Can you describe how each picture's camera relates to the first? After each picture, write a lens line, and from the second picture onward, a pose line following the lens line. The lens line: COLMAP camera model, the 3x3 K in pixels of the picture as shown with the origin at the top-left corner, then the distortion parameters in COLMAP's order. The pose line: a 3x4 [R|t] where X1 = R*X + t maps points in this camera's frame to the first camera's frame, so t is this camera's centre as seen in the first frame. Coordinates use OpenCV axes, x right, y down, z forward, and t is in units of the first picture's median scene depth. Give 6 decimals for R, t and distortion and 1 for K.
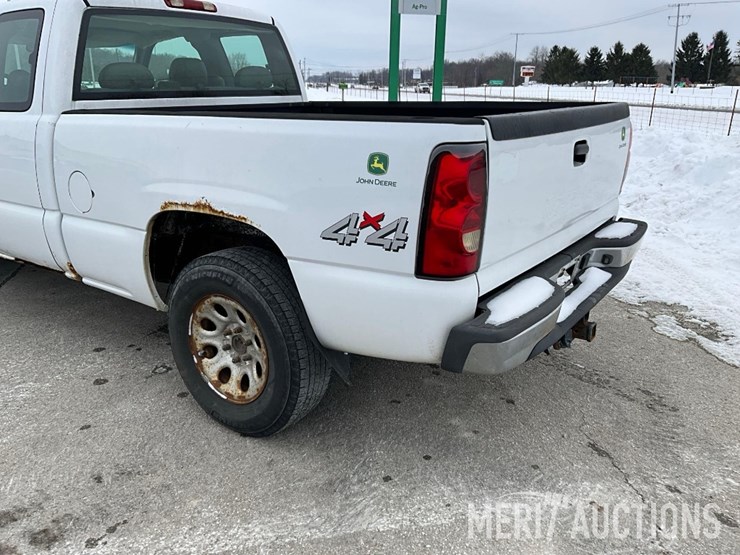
lens RADIAL K [[610.8, 0, 367.4], [0, 610.8, 278.5], [0, 0, 1]] dist [0.083357, -0.148566]
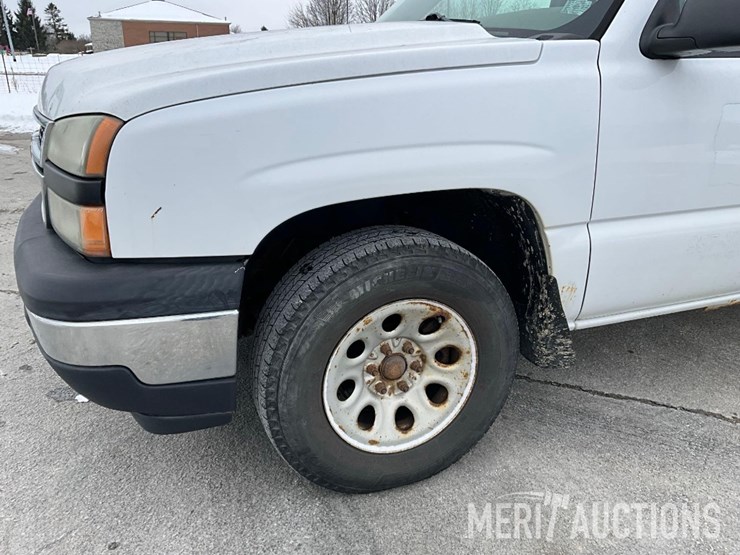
lens RADIAL K [[613.1, 0, 364.2], [0, 613.1, 286.3], [0, 0, 1]] dist [0.045181, -0.069996]
pose [[0.546811, -0.288977, 0.785805, -1.822837], [0.244393, 0.952764, 0.180312, -0.356793], [-0.800793, 0.093449, 0.591606, 1.333999]]
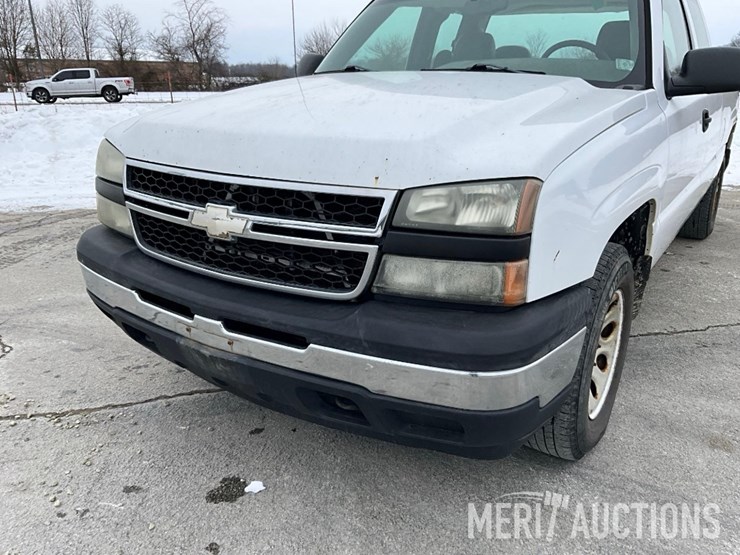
lens RADIAL K [[610.8, 0, 367.4], [0, 610.8, 278.5], [0, 0, 1]] dist [0.083357, -0.148566]
pose [[-0.029360, -0.325236, 0.945177, -2.060095], [0.306070, 0.897240, 0.318248, -0.588827], [-0.951556, 0.298634, 0.073202, 1.900566]]
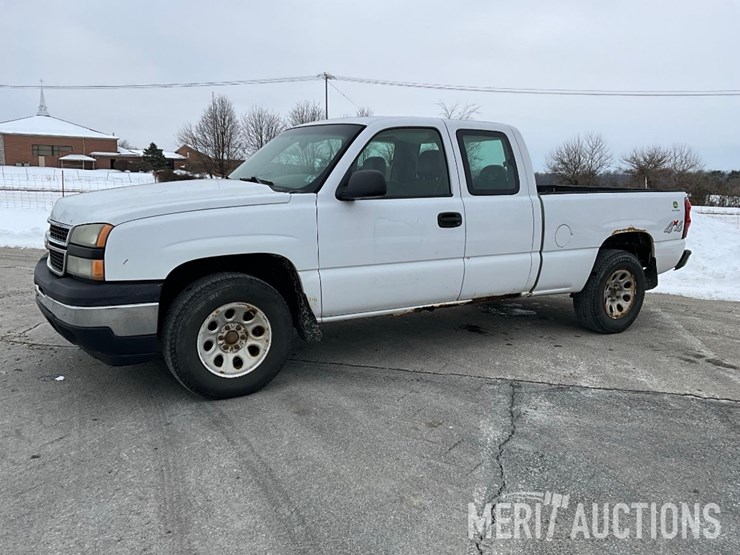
lens RADIAL K [[610.8, 0, 367.4], [0, 610.8, 278.5], [0, 0, 1]] dist [0.083357, -0.148566]
pose [[0.387814, -0.148803, 0.909647, -2.457349], [0.257555, 0.965068, 0.048065, -0.265033], [-0.885023, 0.215644, 0.412592, 0.818039]]
